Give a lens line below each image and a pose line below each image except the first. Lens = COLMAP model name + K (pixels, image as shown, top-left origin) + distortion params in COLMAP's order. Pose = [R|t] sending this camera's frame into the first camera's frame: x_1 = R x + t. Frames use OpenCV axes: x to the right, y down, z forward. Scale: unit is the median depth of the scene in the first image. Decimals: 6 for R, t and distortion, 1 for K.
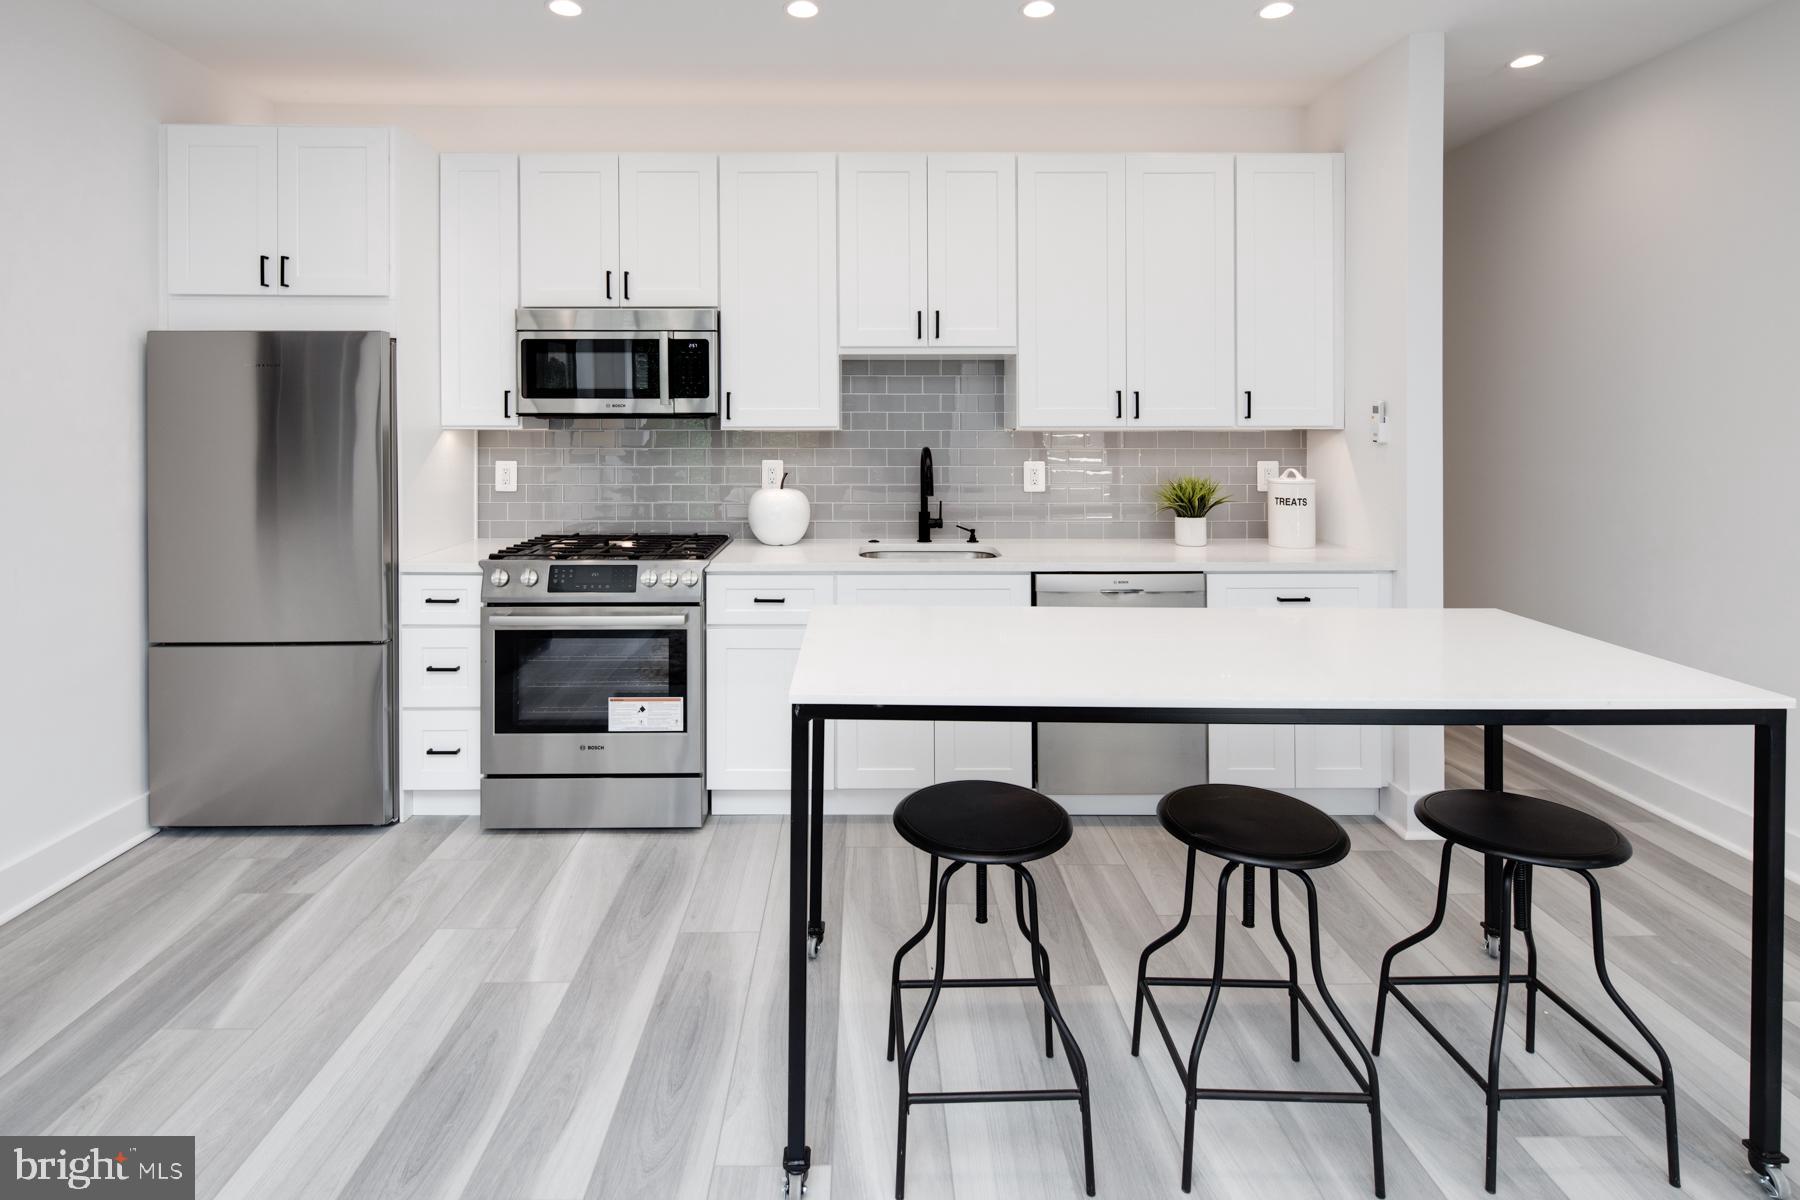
lens RADIAL K [[870.4, 0, 900.0], [0, 870.4, 600.0], [0, 0, 1]] dist [-0.000484, -0.000267]
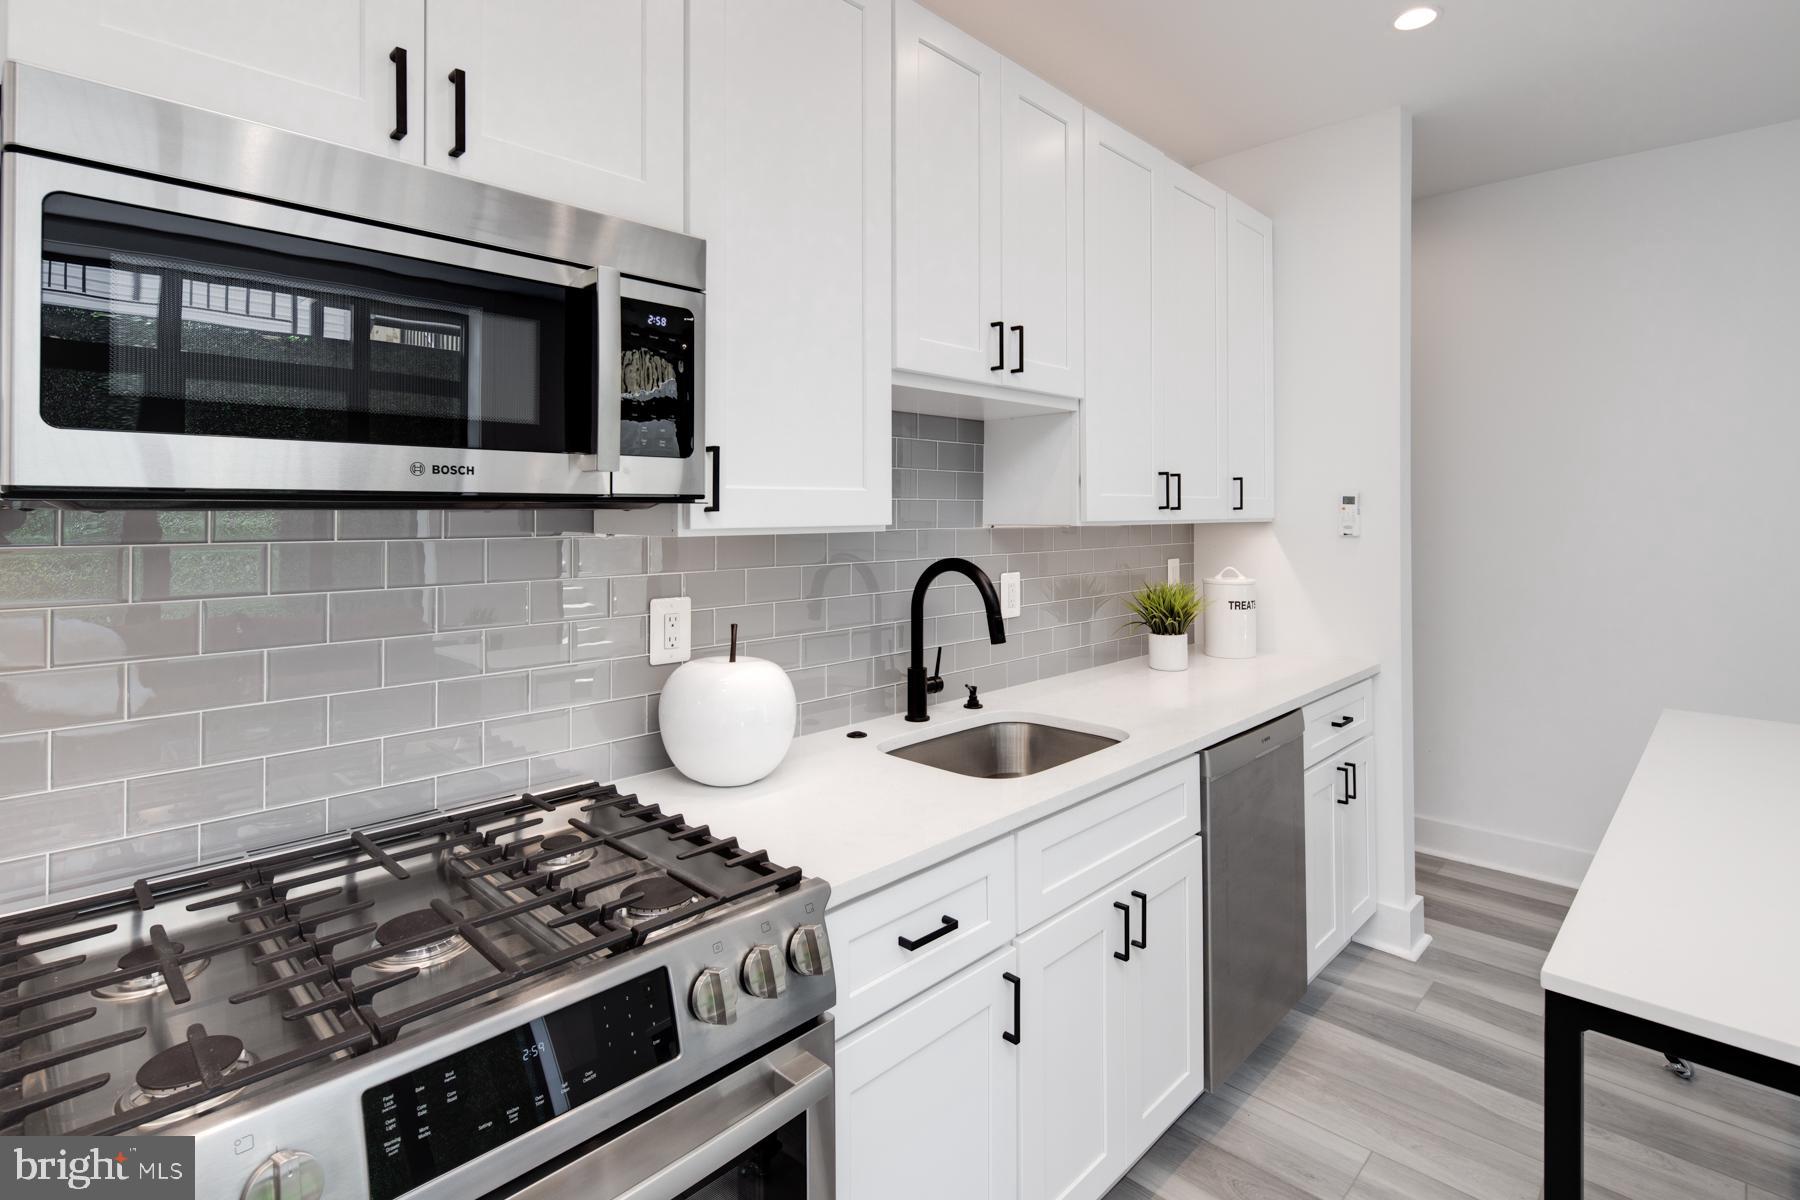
lens RADIAL K [[870.4, 0, 900.0], [0, 870.4, 600.0], [0, 0, 1]] dist [-0.000484, -0.000267]
pose [[0.726271, -0.070400, 0.683794, -0.416346], [0.139167, 0.989201, -0.045970, -0.134921], [-0.673173, 0.128548, 0.728226, 0.646276]]
